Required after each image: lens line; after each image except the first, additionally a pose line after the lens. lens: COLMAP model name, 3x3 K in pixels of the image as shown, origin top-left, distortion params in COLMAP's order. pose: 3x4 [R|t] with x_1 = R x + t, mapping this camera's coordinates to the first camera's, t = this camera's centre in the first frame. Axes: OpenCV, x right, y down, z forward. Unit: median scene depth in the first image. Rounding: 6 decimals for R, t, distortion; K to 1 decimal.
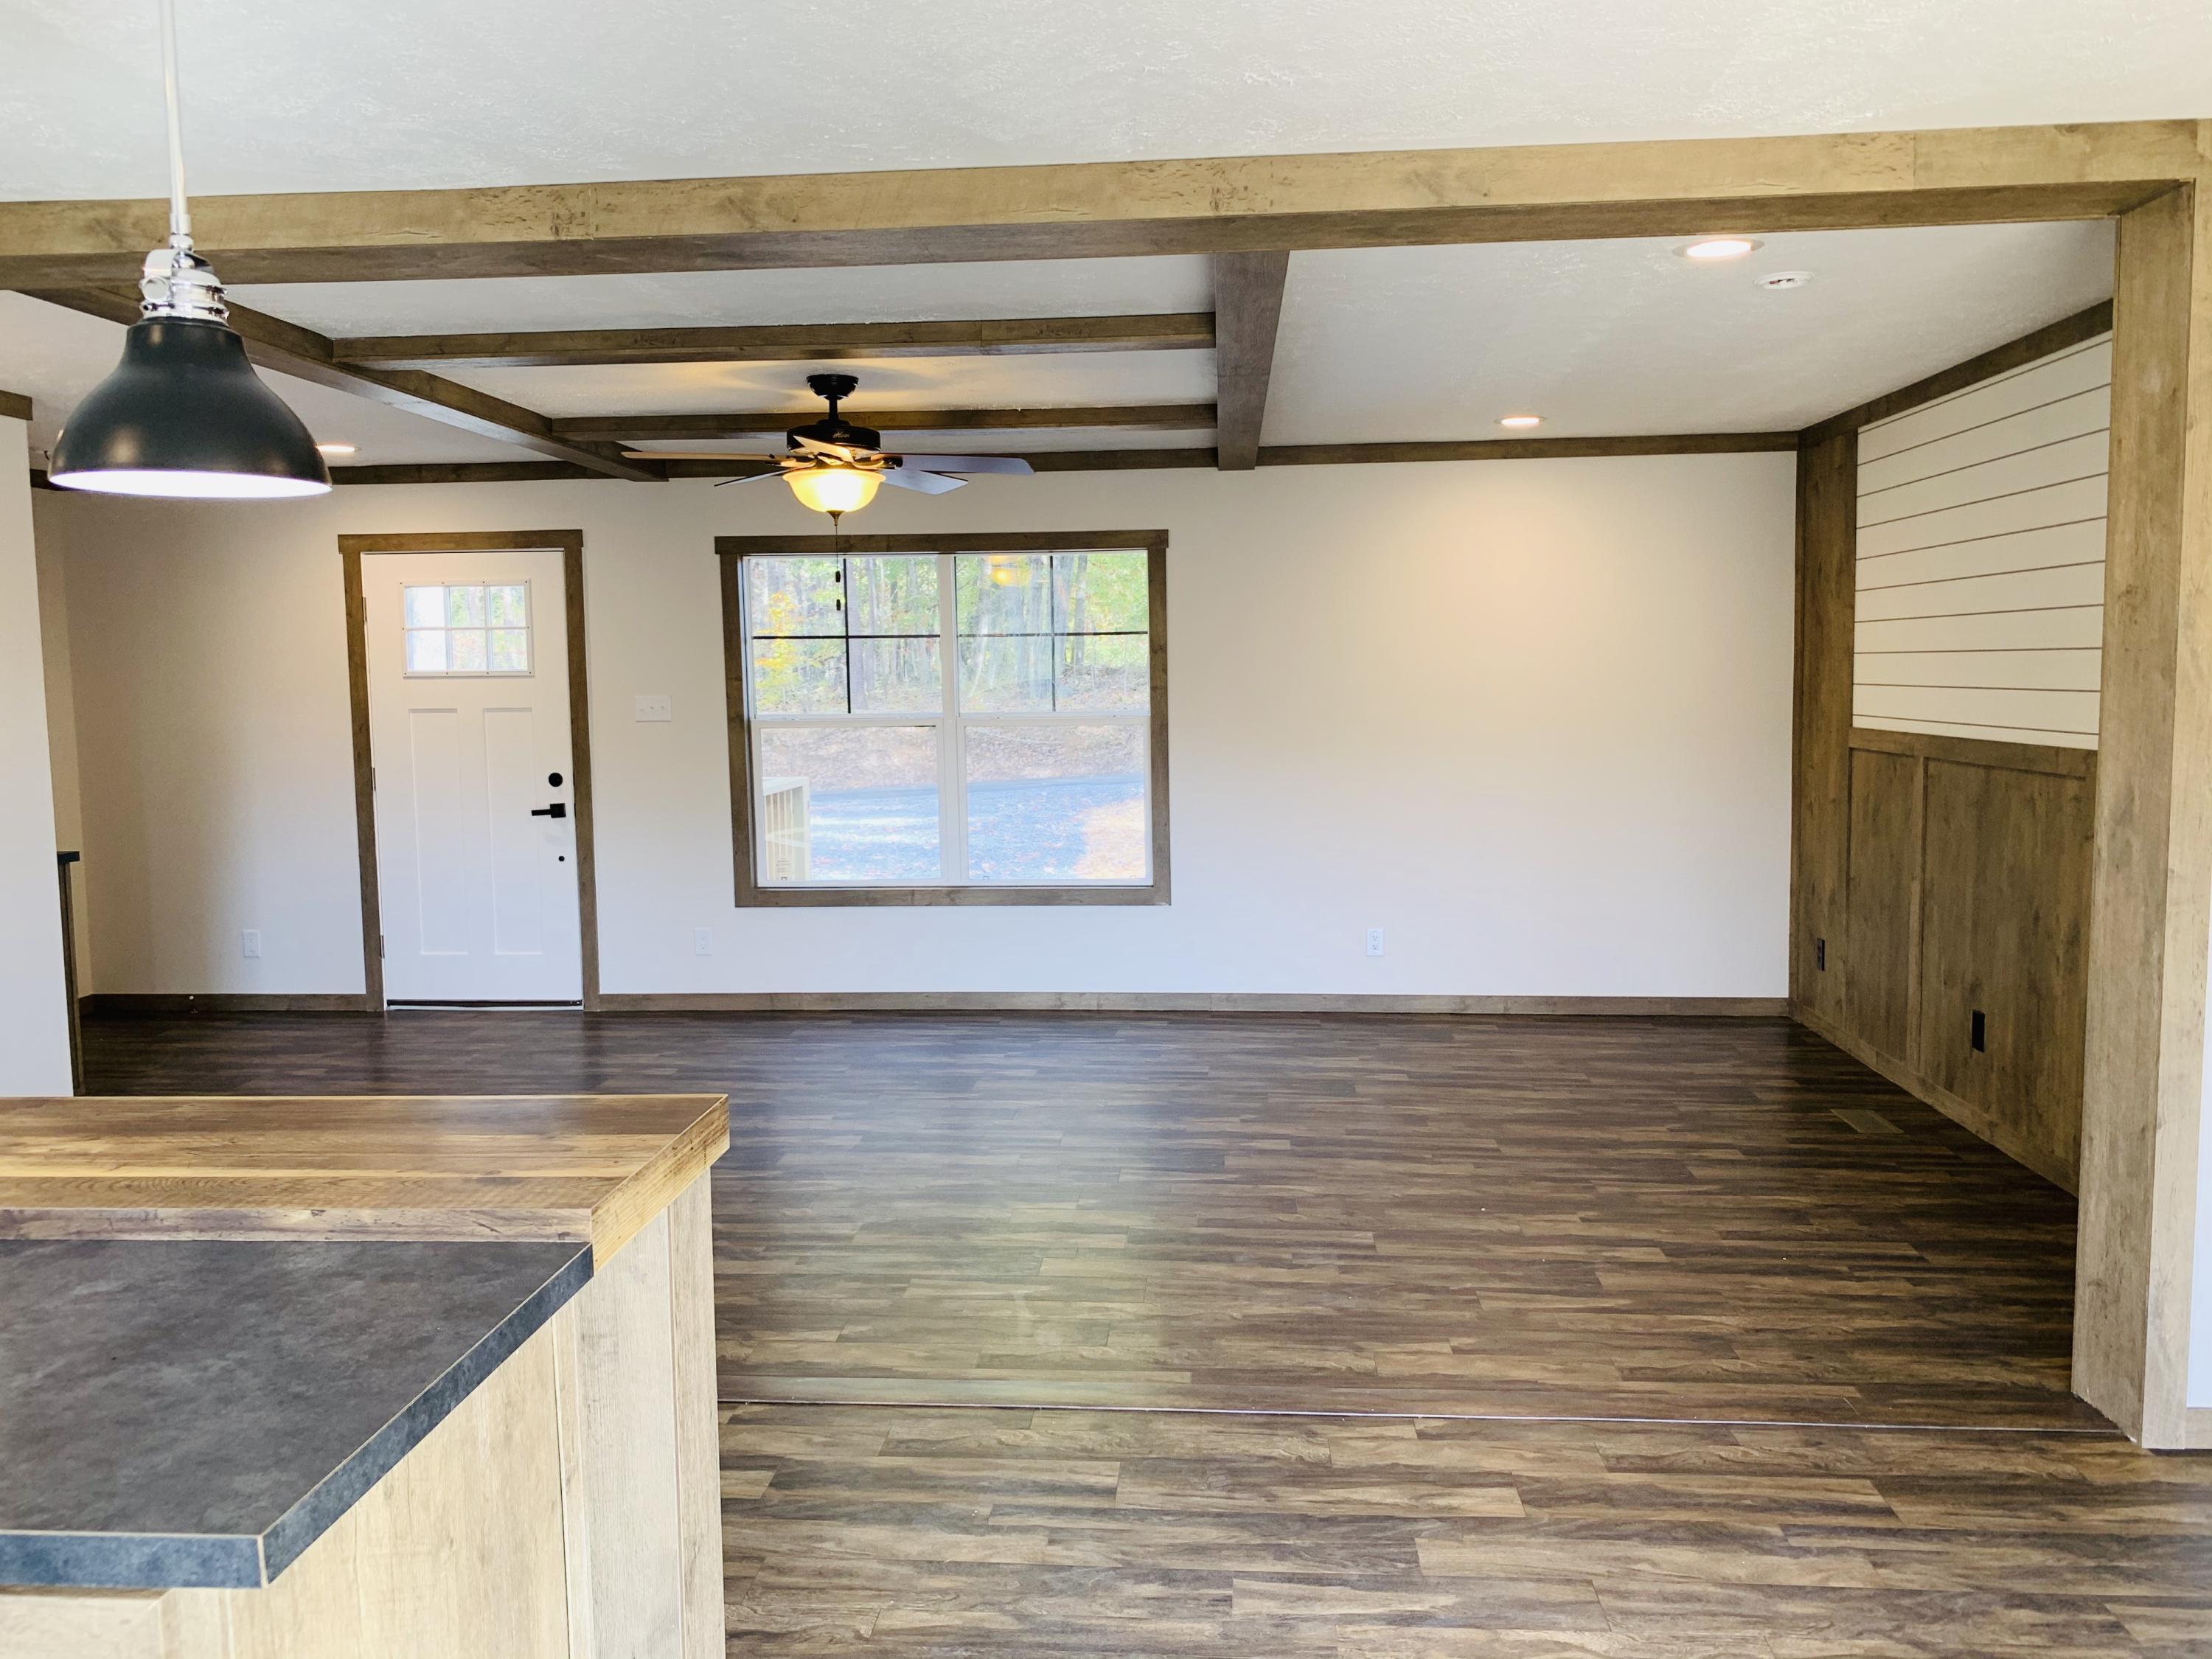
lens RADIAL K [[1699.0, 0, 1105.3], [0, 1699.0, 819.9], [0, 0, 1]] dist [-0.000629, -0.005072]
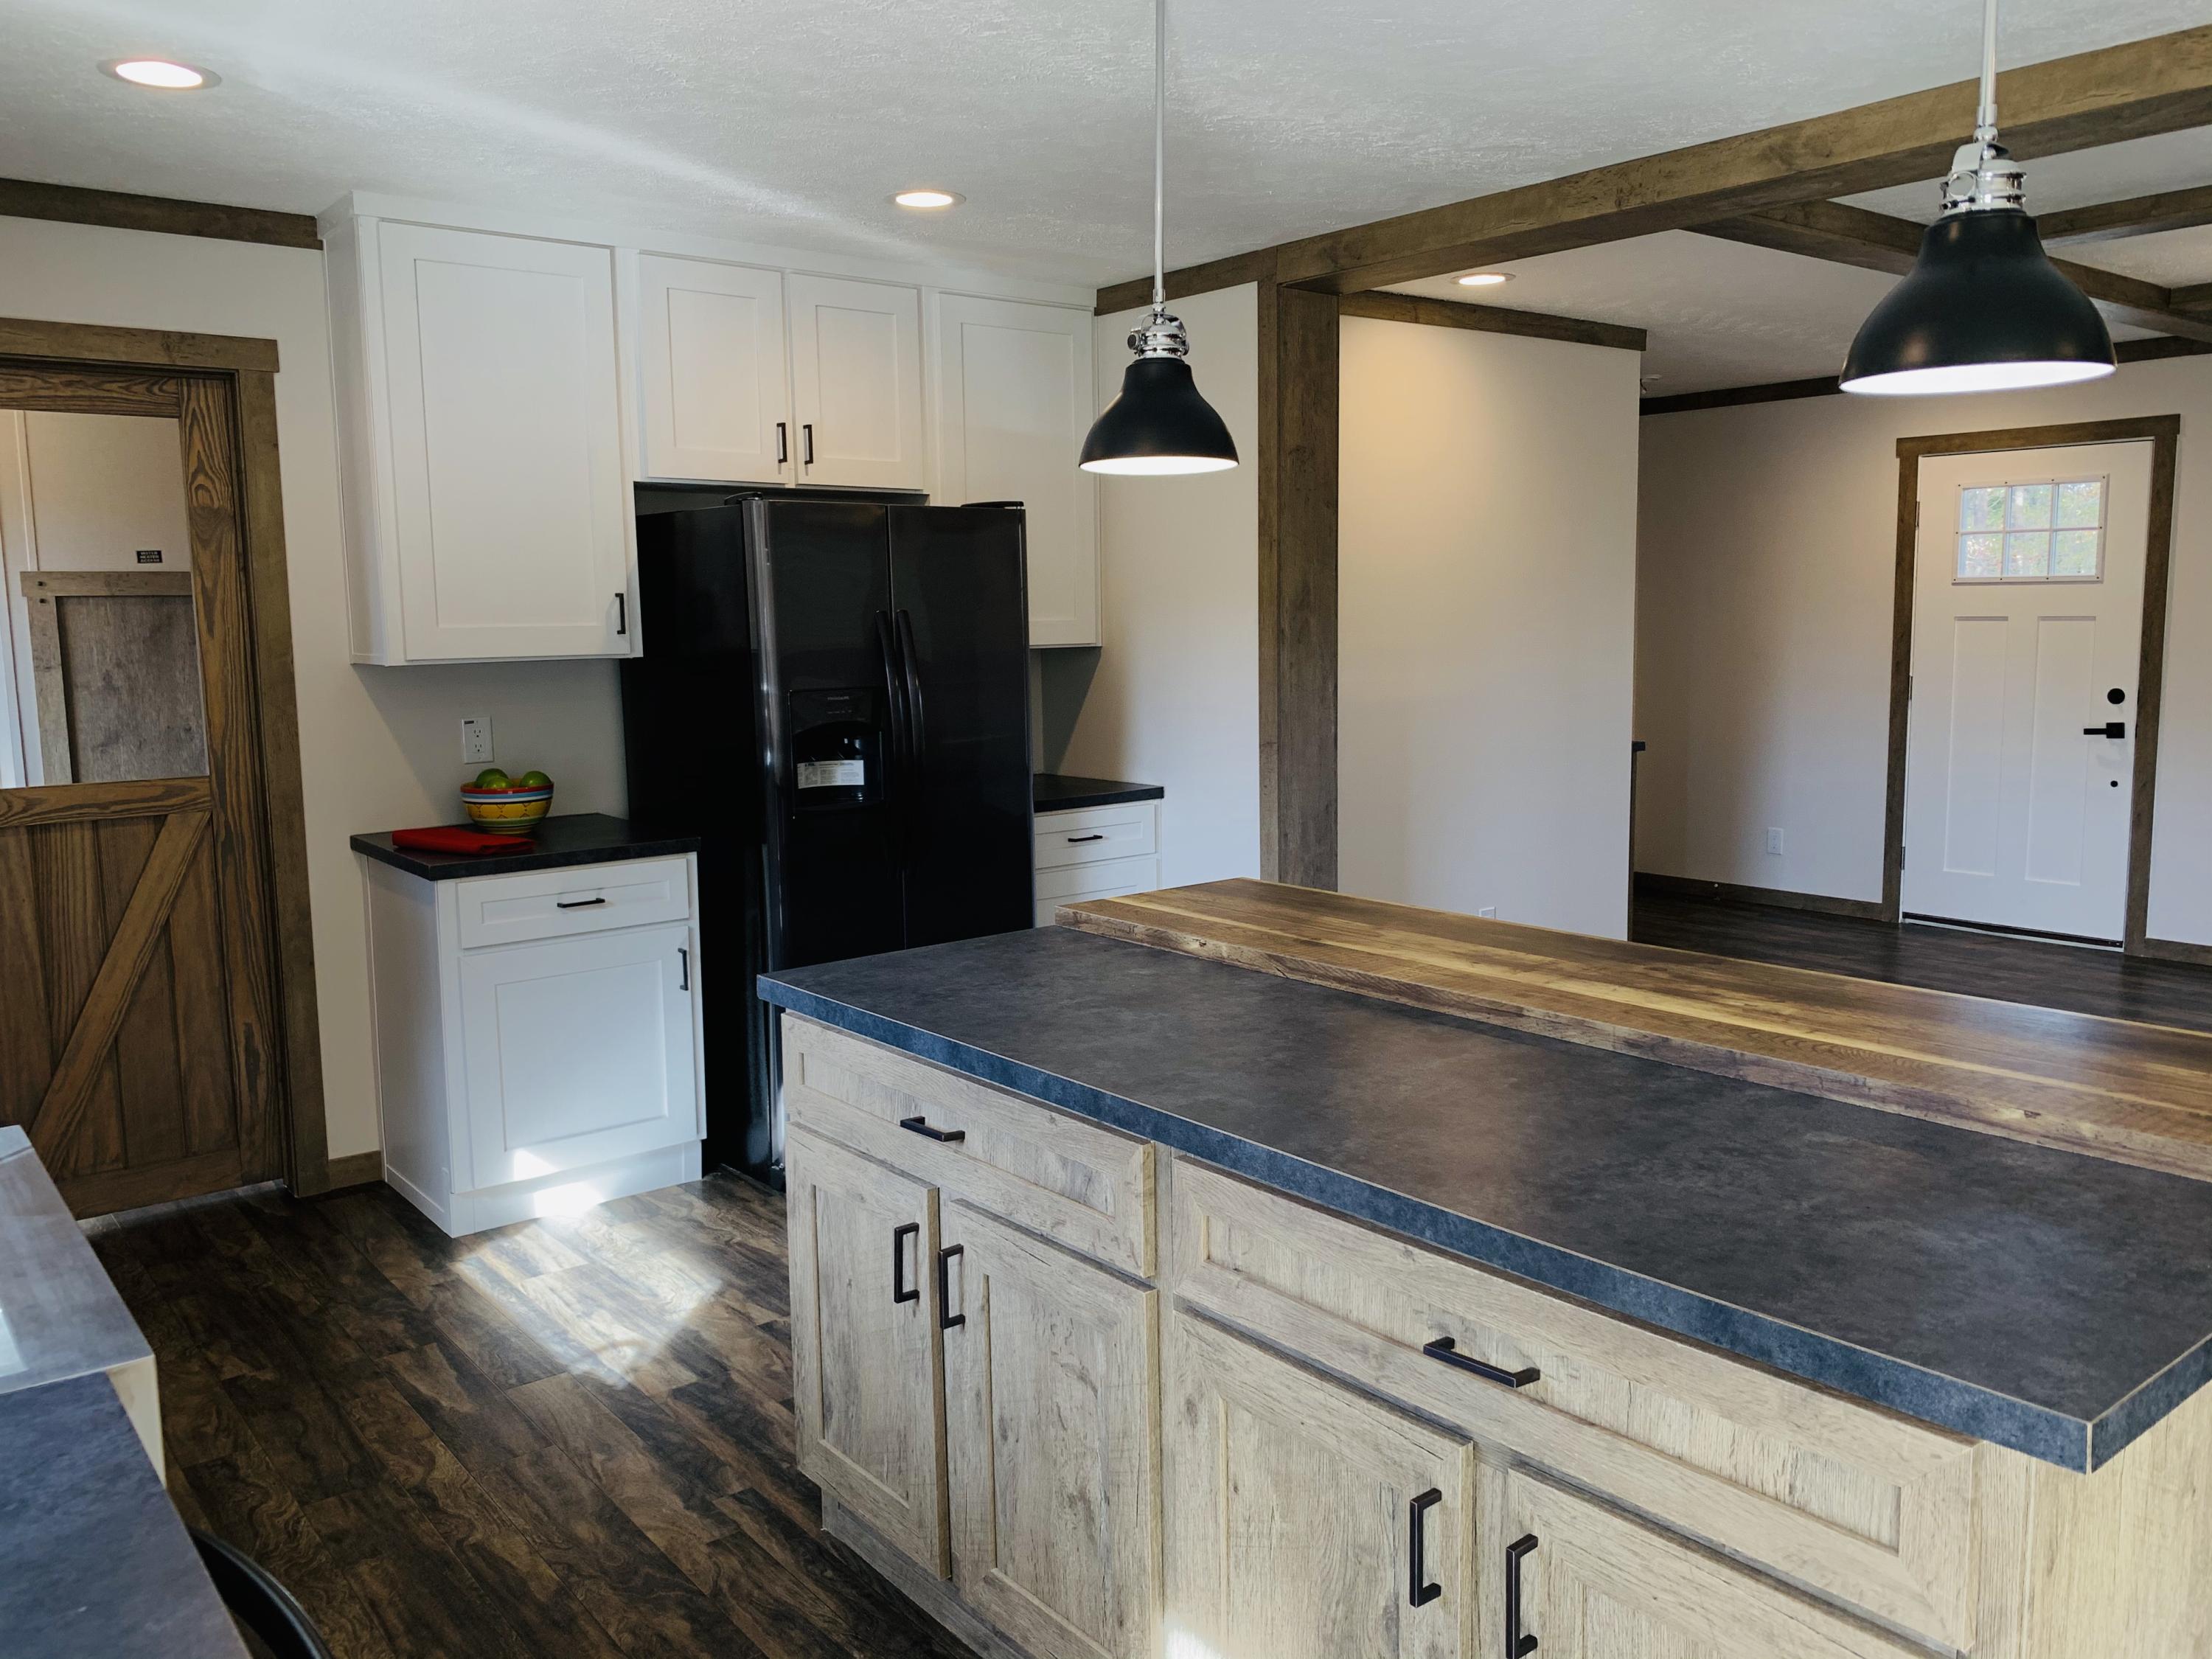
lens RADIAL K [[1699.0, 0, 1105.3], [0, 1699.0, 819.9], [0, 0, 1]] dist [-0.000629, -0.005072]
pose [[0.676505, 0.095339, -0.730241, -0.122168], [-0.056790, 0.995386, 0.077345, 0.014545], [0.734245, -0.010854, 0.678798, -0.064631]]
